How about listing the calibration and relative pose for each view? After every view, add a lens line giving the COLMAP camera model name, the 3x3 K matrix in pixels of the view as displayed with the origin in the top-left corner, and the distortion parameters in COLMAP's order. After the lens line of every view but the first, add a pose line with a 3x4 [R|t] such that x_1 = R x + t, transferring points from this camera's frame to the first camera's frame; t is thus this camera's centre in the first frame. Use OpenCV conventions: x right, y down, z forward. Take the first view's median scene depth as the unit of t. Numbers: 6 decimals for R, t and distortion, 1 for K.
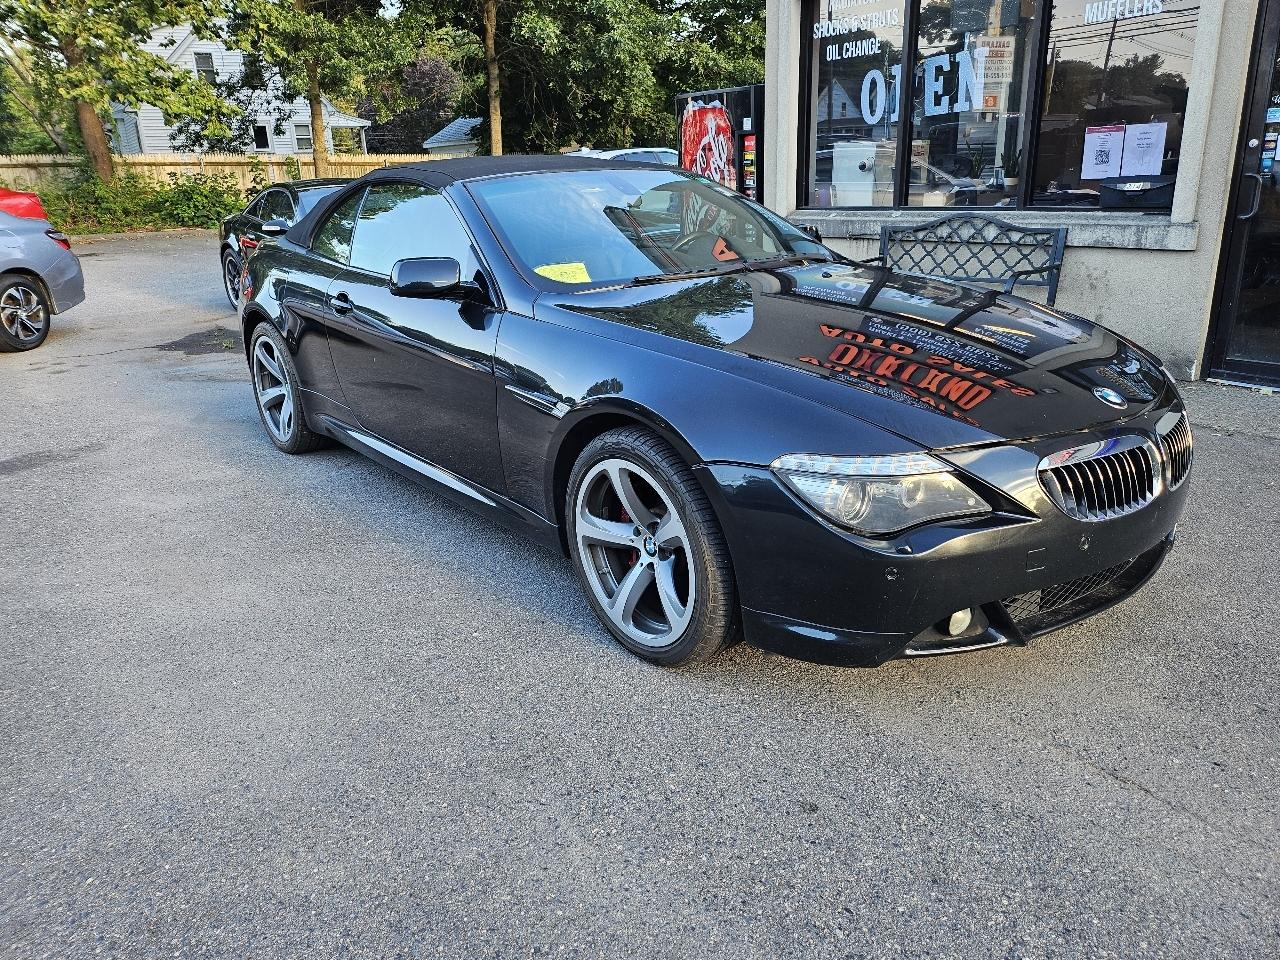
lens RADIAL K [[907.2, 0, 634.4], [0, 907.2, 474.8], [0, 0, 1]] dist [0.063091, -0.068140]
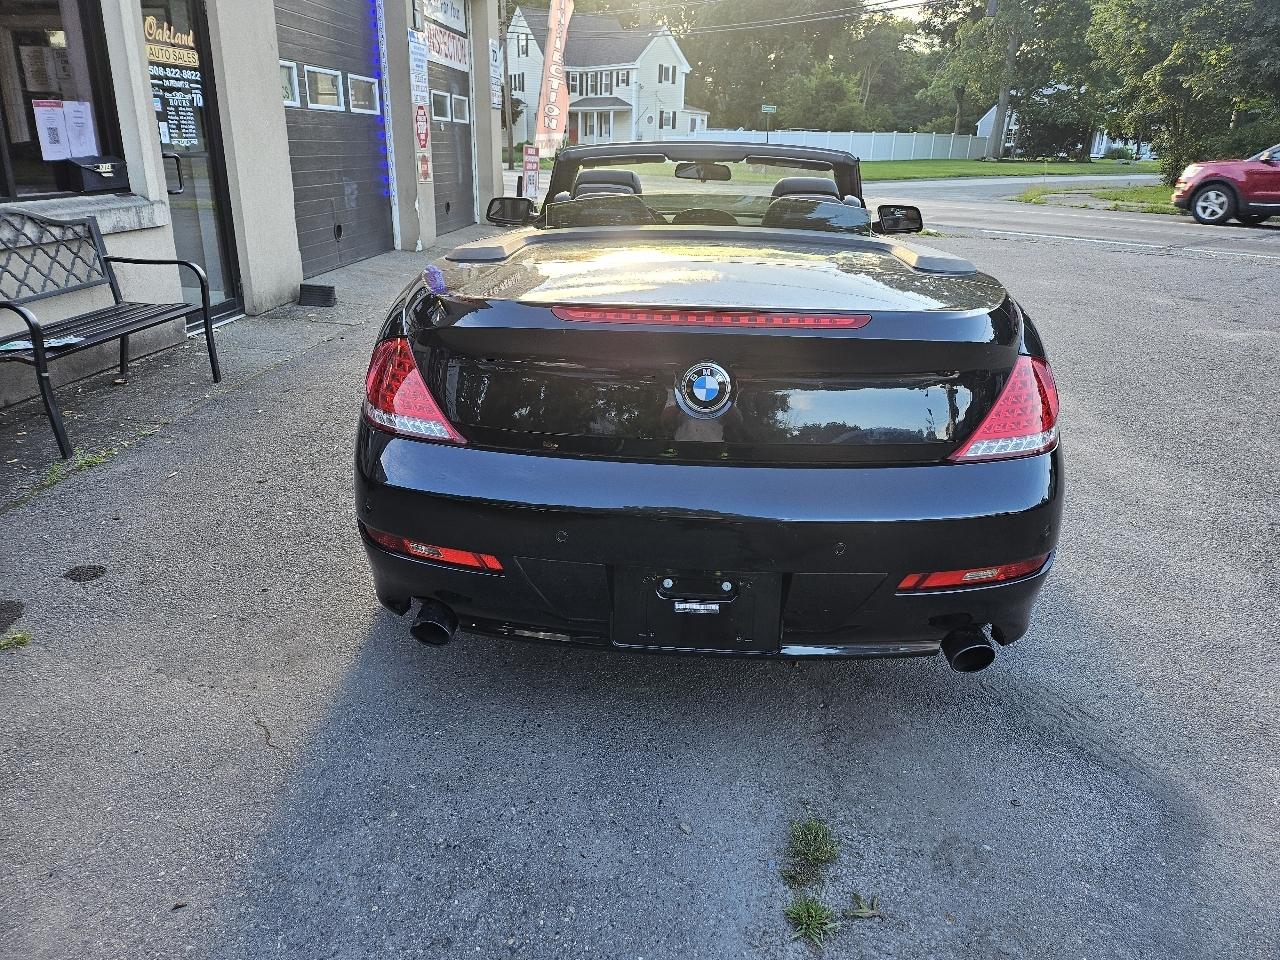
lens RADIAL K [[917.8, 0, 639.1], [0, 917.8, 480.5], [0, 0, 1]] dist [0.066145, -0.079408]
pose [[-0.733743, -0.211706, 0.645602, -0.477180], [0.222881, 0.822633, 0.523068, -0.364911], [-0.641830, 0.527689, -0.556415, 1.154702]]
